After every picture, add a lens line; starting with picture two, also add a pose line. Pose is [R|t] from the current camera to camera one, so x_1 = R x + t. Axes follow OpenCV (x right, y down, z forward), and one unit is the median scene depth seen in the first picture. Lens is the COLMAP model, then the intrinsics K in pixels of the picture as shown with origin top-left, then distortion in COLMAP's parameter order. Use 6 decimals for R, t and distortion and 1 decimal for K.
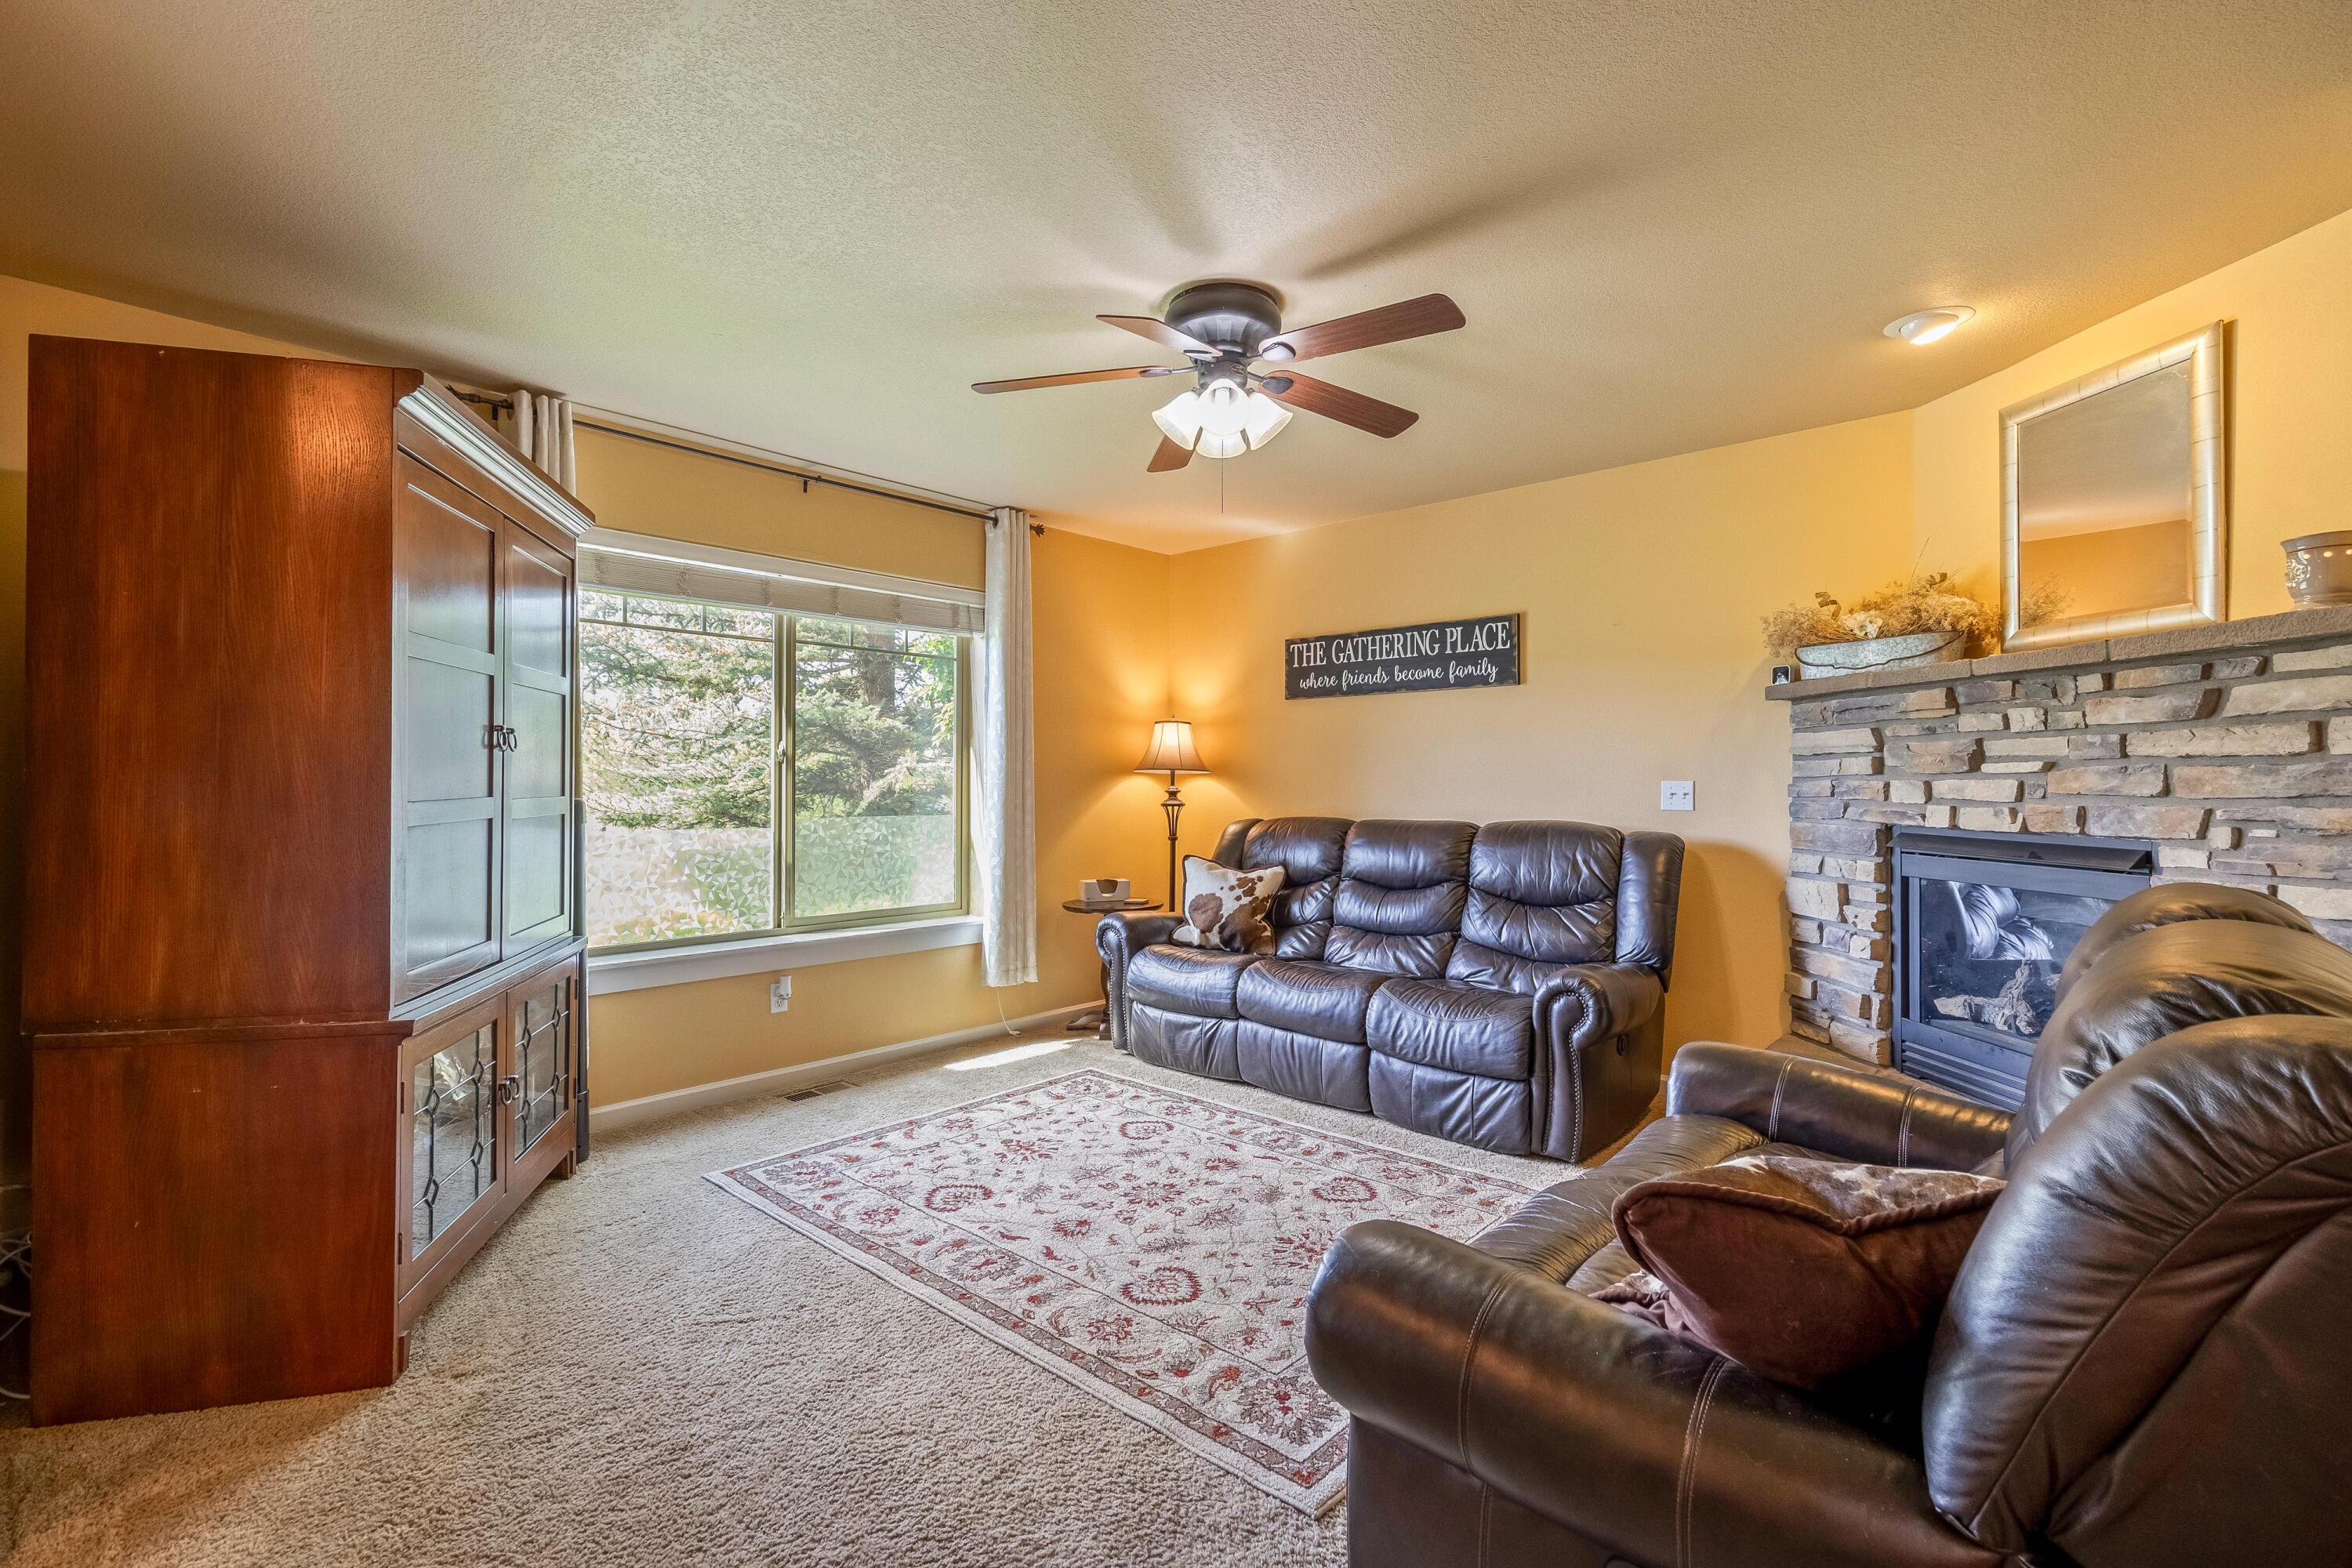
lens RADIAL K [[1034.5, 0, 1176.0], [0, 1034.5, 784.0], [0, 0, 1]] dist [0.014249, -0.008295]
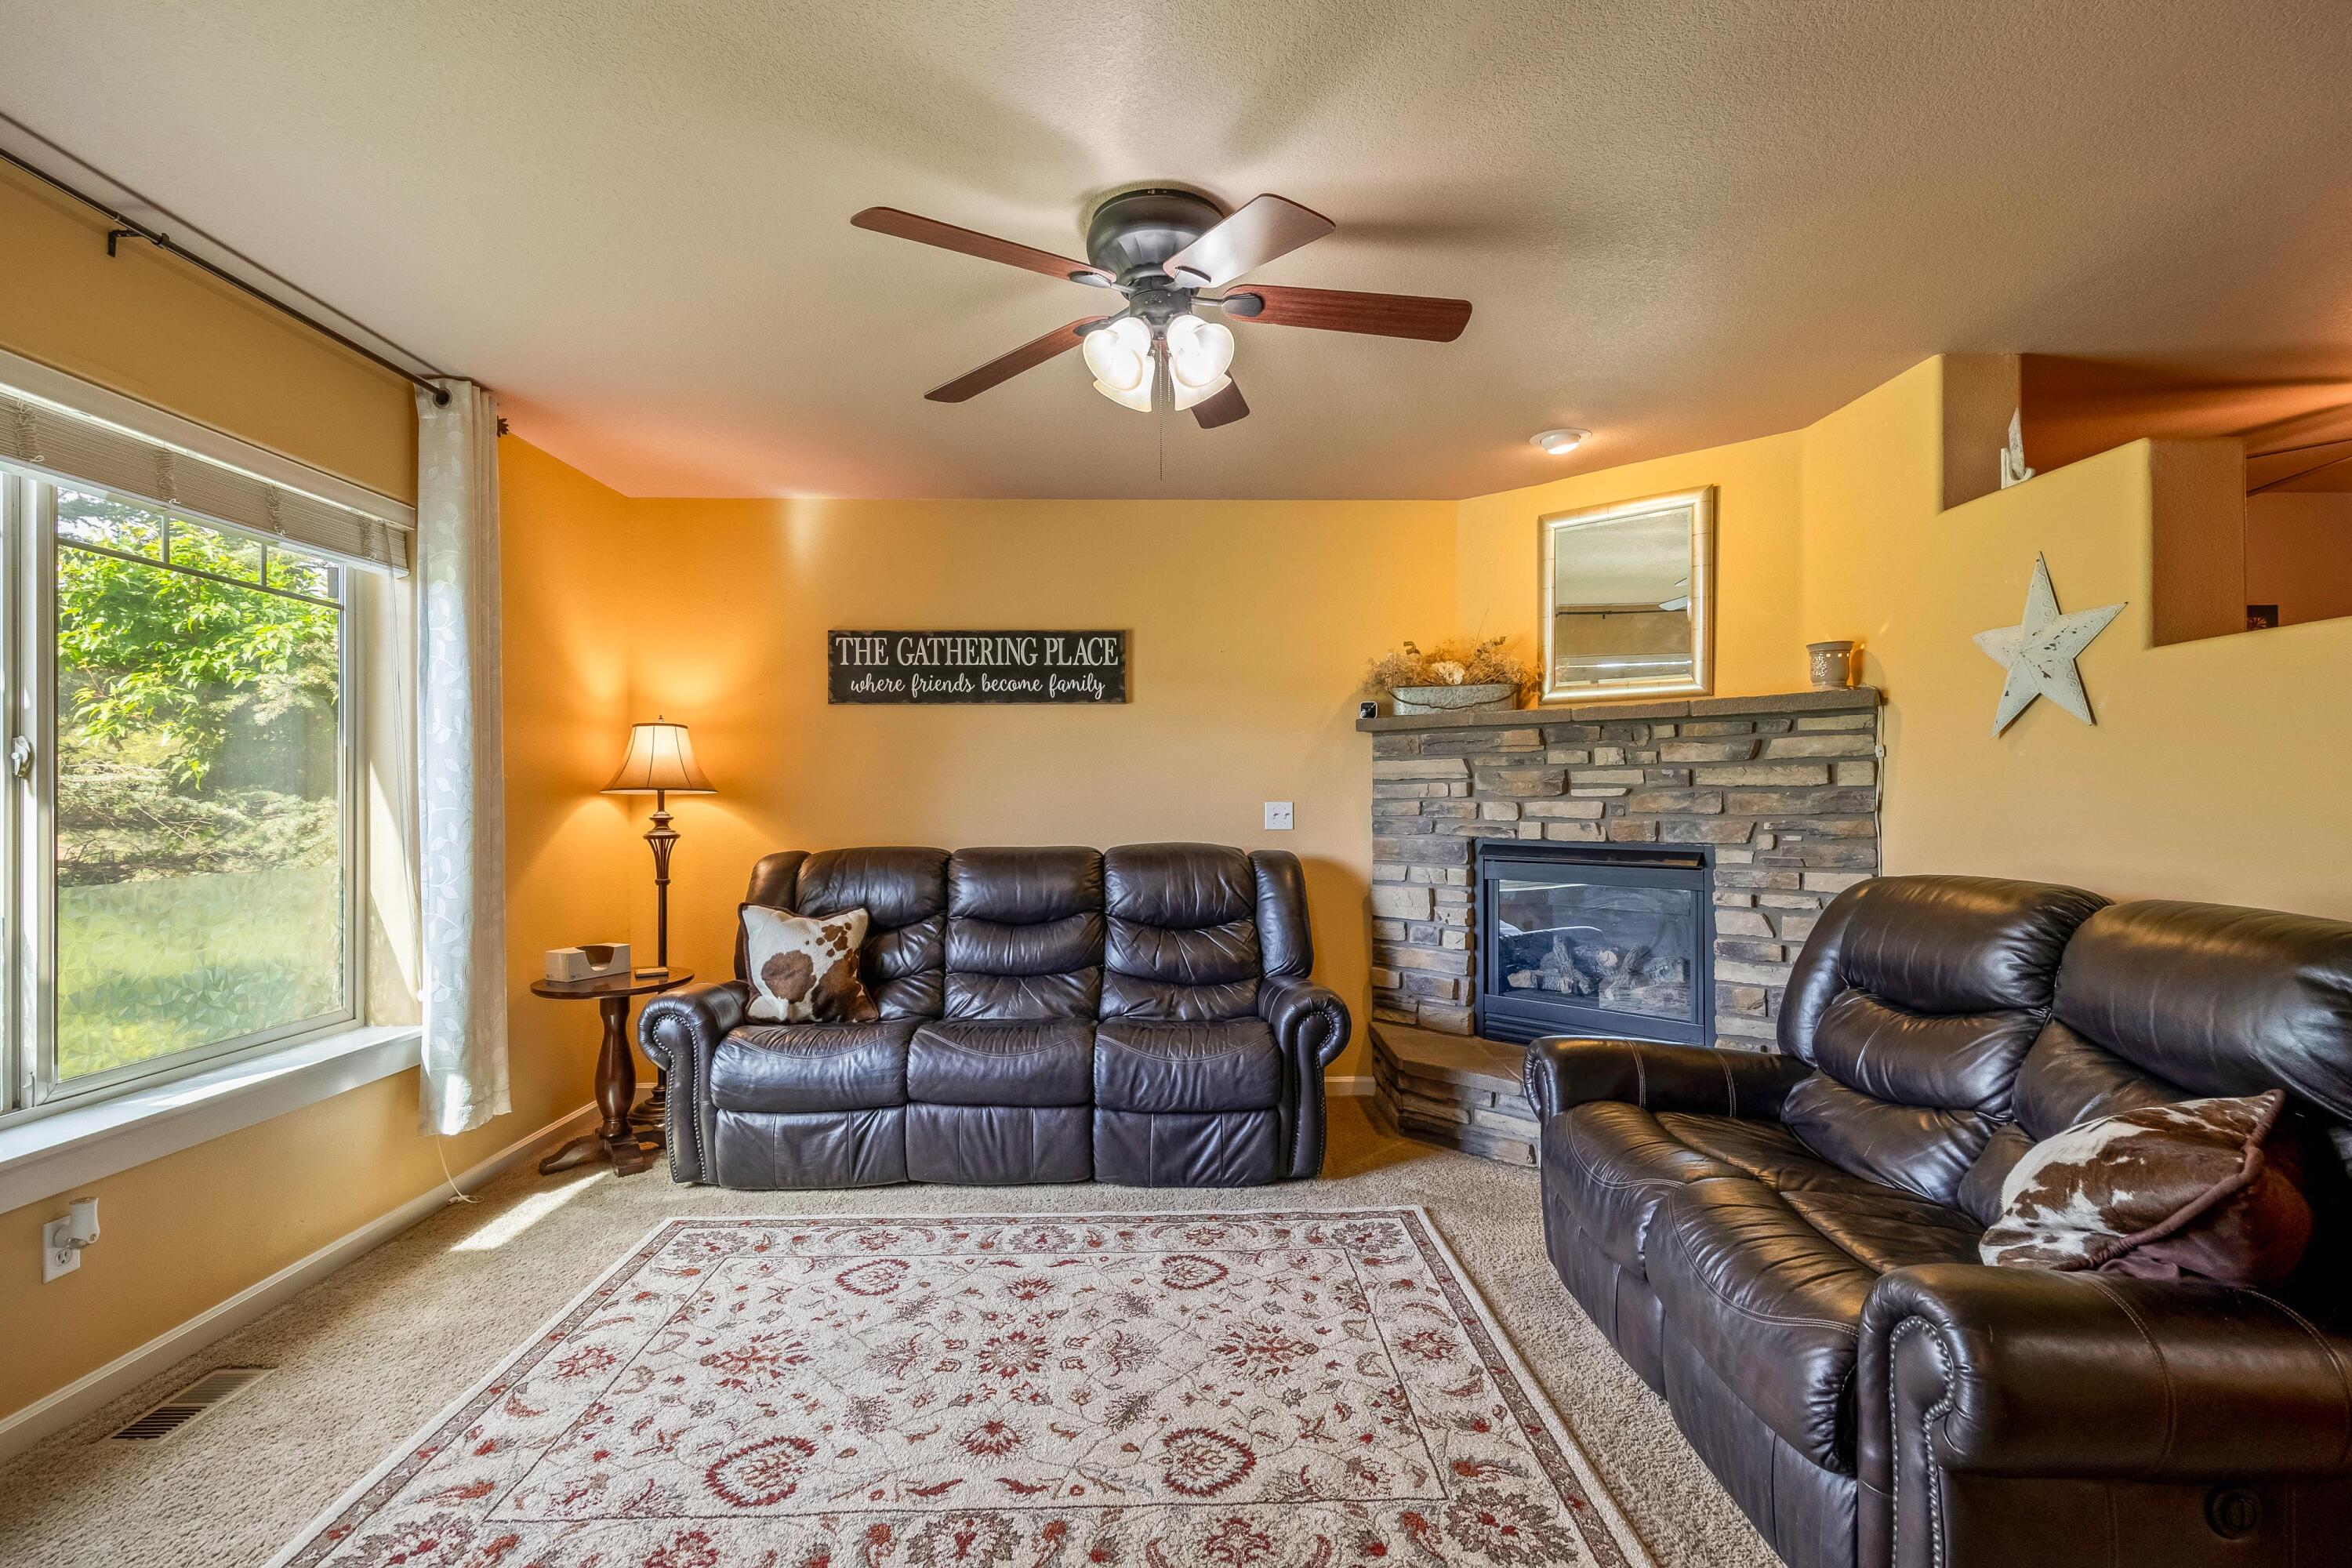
lens RADIAL K [[1069.1, 0, 1174.2], [0, 1069.1, 796.9], [0, 0, 1]] dist [0.018259, -0.005123]
pose [[0.734098, -0.004133, 0.679031, -0.385507], [0.005169, 0.999987, 0.000498, -0.010372], [-0.679024, 0.003145, 0.734109, 0.280405]]
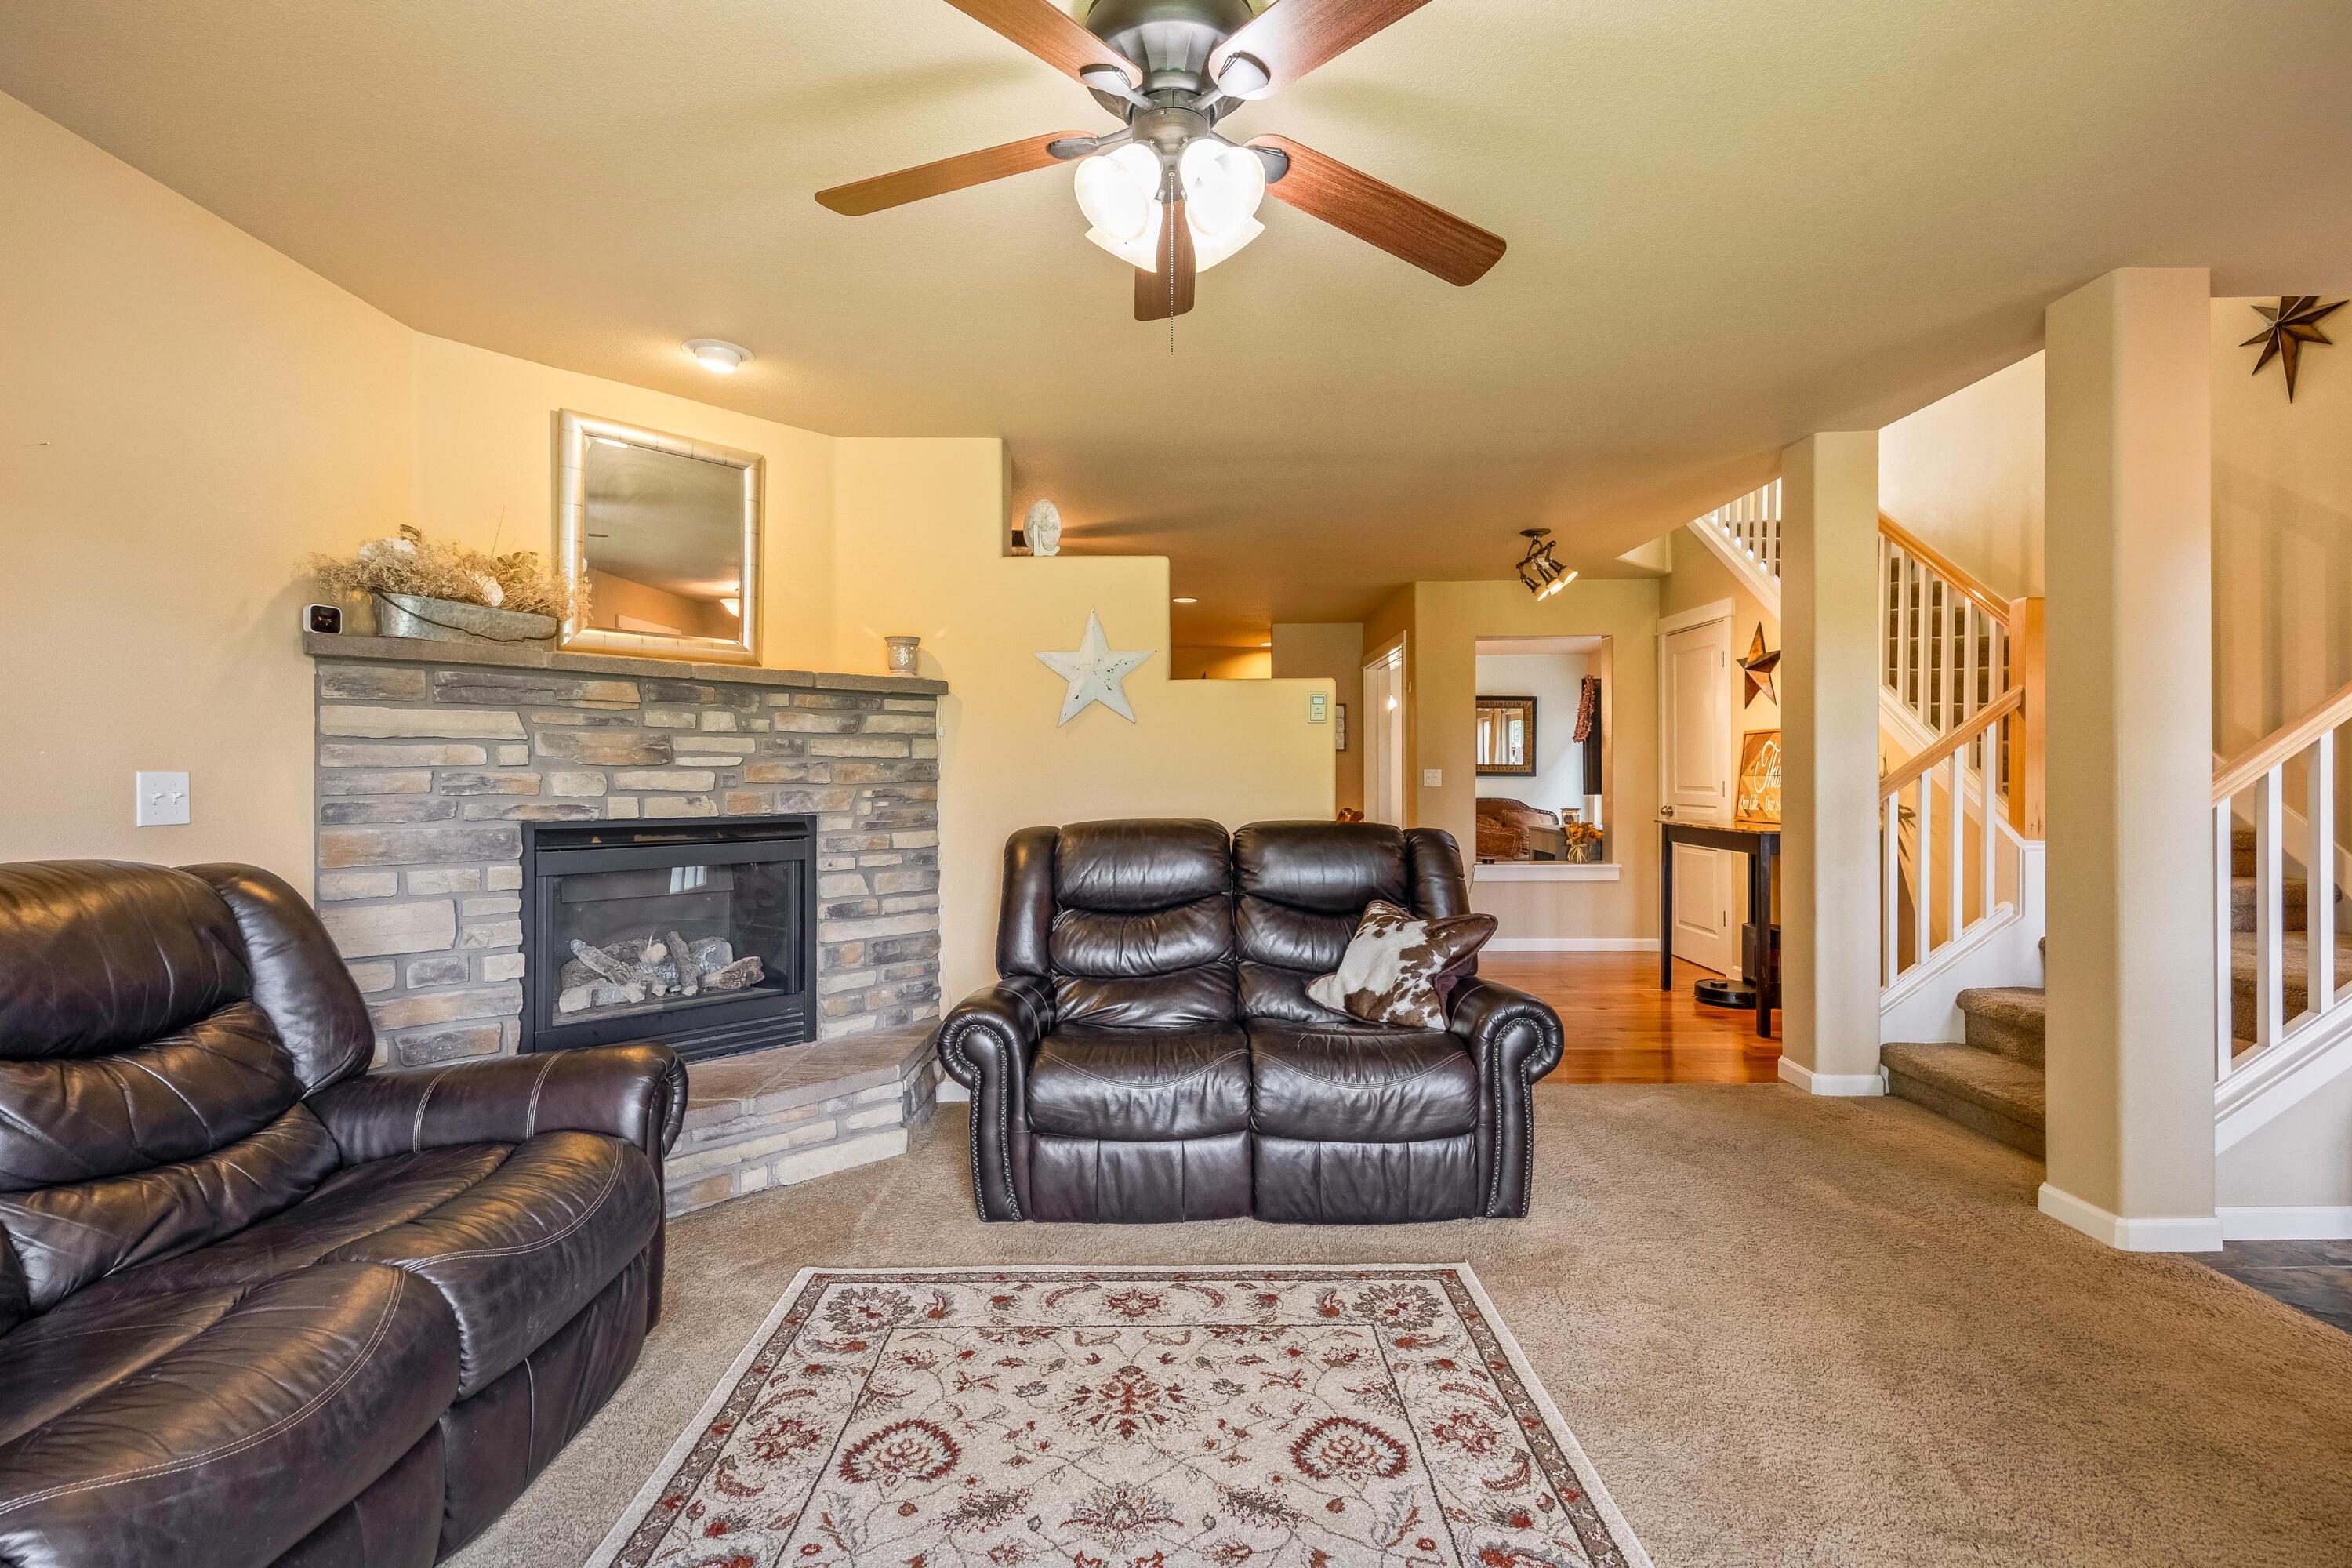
lens RADIAL K [[1066.9, 0, 1175.9], [0, 1066.9, 775.7], [0, 0, 1]] dist [0.019125, -0.000015]
pose [[-0.669176, -0.000415, 0.743104, -0.335839], [0.002755, 0.999992, 0.003039, -0.001436], [-0.743099, 0.004081, -0.669170, 1.074684]]
